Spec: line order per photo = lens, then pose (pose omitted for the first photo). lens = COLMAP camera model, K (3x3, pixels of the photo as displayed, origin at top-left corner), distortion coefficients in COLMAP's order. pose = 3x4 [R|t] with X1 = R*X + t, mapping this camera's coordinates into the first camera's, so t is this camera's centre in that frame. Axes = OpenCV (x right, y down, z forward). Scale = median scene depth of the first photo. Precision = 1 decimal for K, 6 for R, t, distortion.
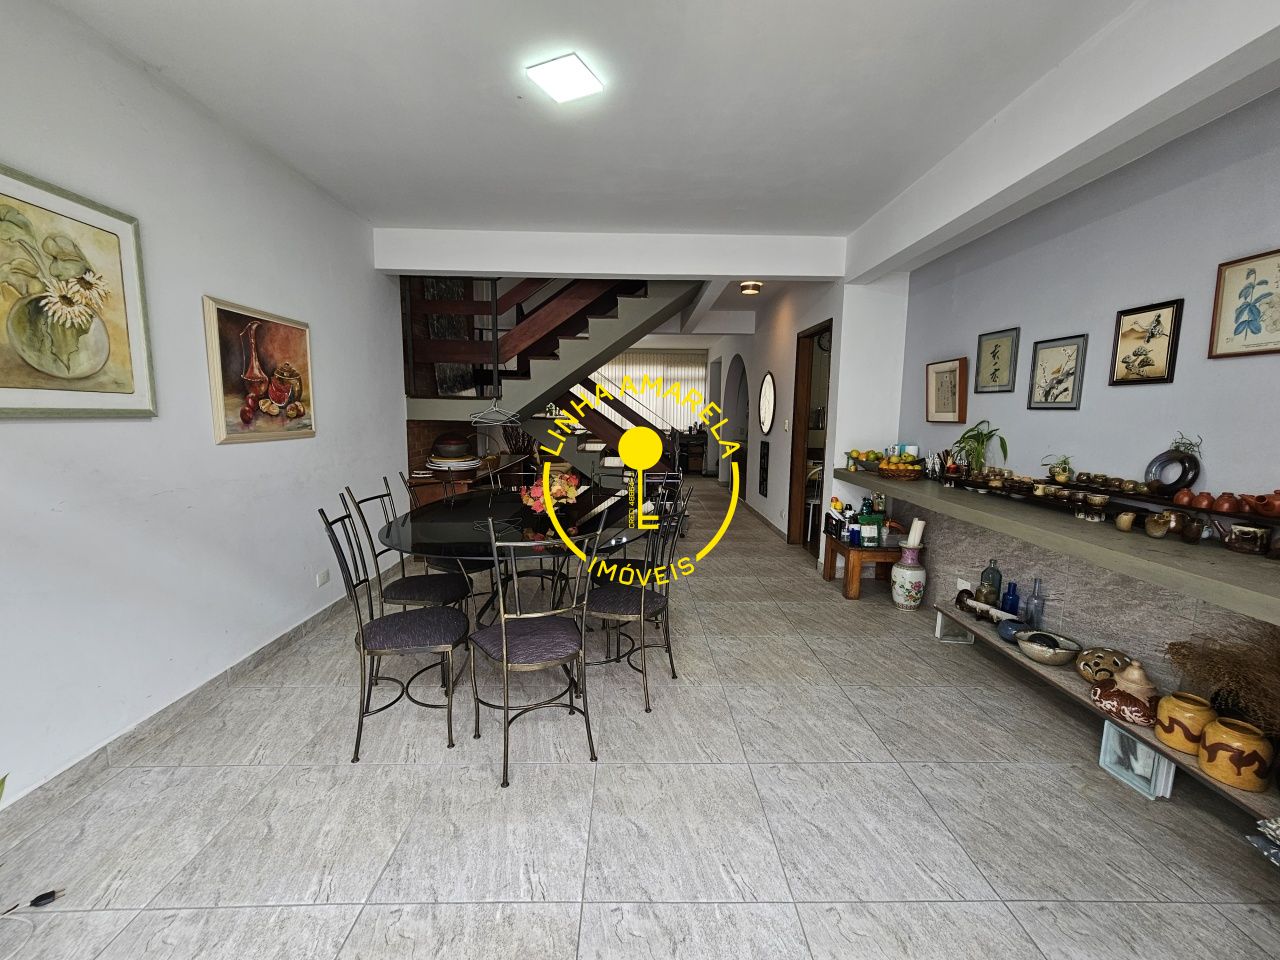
lens RADIAL K [[526.6, 0, 640.4], [0, 526.6, 477.0], [0, 0, 1]] dist [-0.000749, -0.000222]
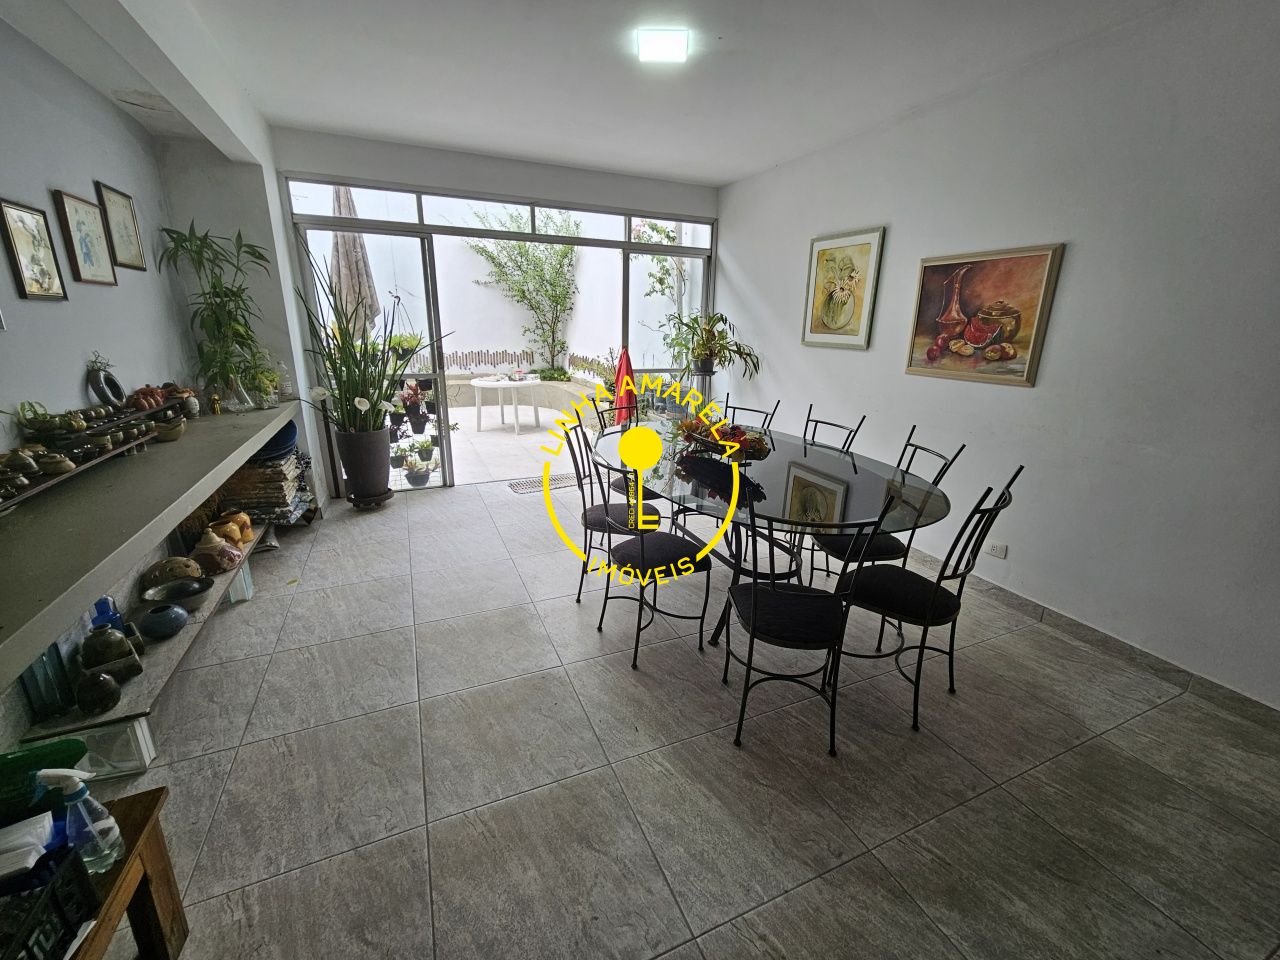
lens RADIAL K [[526.6, 0, 639.9], [0, 526.6, 478.1], [0, 0, 1]] dist [-0.000749, -0.000222]
pose [[-0.919620, 0.084036, -0.383714, 0.316242], [-0.075238, 0.921078, 0.382040, -0.246150], [0.385535, 0.380202, -0.840719, 1.738518]]
